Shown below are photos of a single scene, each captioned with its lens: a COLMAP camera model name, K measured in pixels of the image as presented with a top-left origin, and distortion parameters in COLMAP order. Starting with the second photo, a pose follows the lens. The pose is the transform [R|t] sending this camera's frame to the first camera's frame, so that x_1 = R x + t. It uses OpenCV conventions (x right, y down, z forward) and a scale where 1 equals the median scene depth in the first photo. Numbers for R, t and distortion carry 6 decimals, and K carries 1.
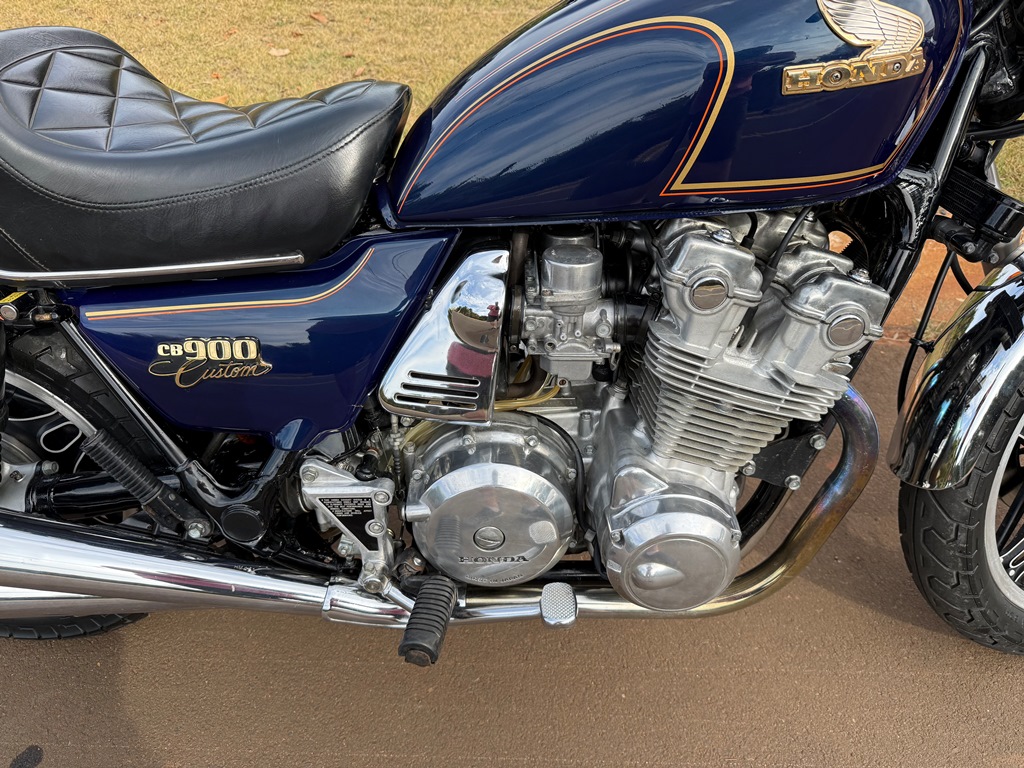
lens RADIAL K [[714.6, 0, 516.8], [0, 714.6, 385.9], [0, 0, 1]] dist [0.040693, -0.078314]
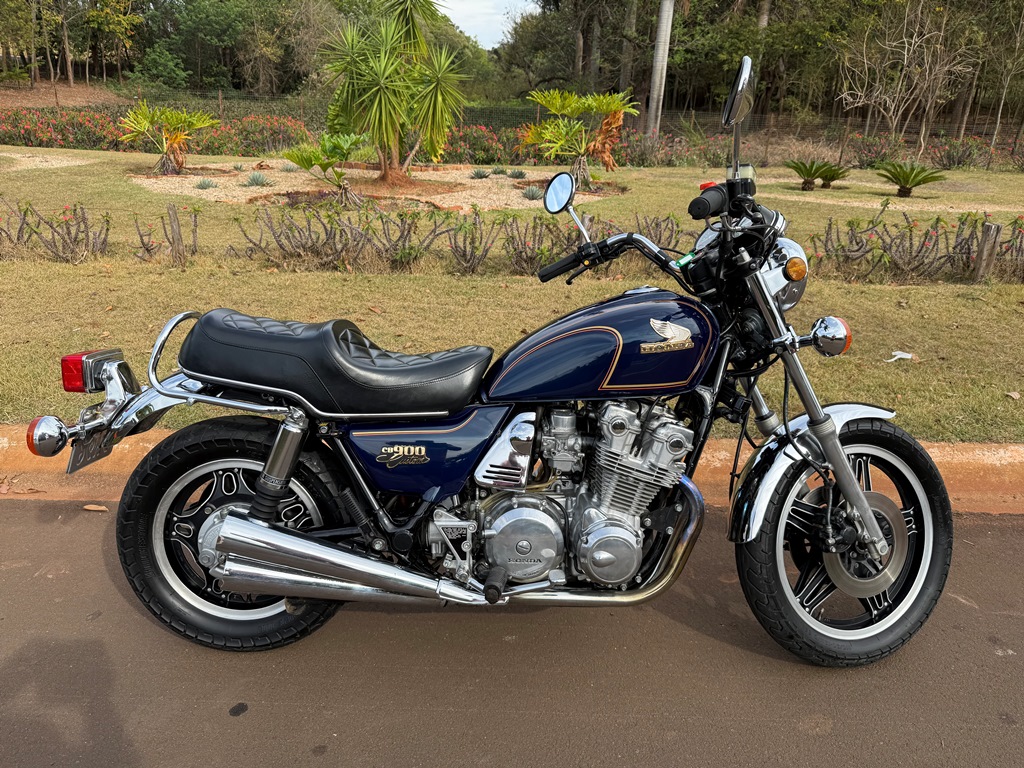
lens RADIAL K [[719.7, 0, 512.4], [0, 719.7, 380.2], [0, 0, 1]] dist [0.000964, -0.006632]
pose [[0.999161, 0.029879, 0.027997, -0.149128], [-0.017564, 0.930408, -0.366104, 0.544515], [-0.036988, 0.365305, 0.930153, -1.159404]]
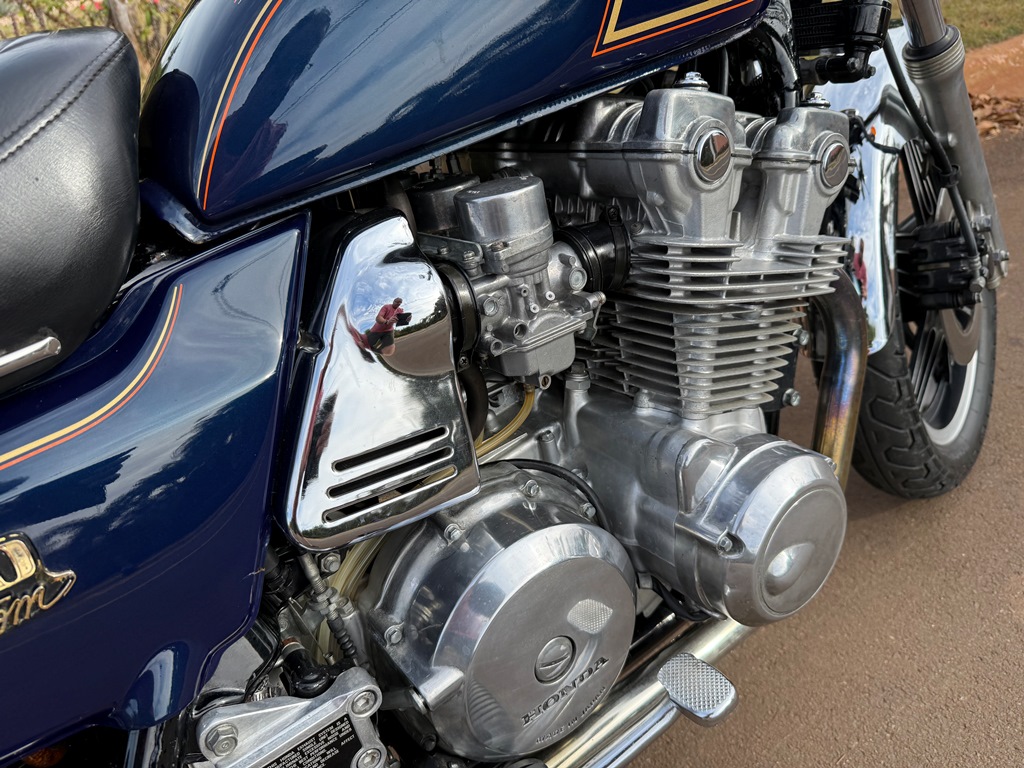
lens RADIAL K [[727.7, 0, 512.0], [0, 727.7, 384.0], [0, 0, 1]] dist [0.003390, -0.003822]
pose [[0.803982, -0.386400, 0.452005, -0.268574], [0.451960, 0.891040, -0.042190, 0.011861], [-0.386452, 0.238208, 0.891017, 0.410085]]
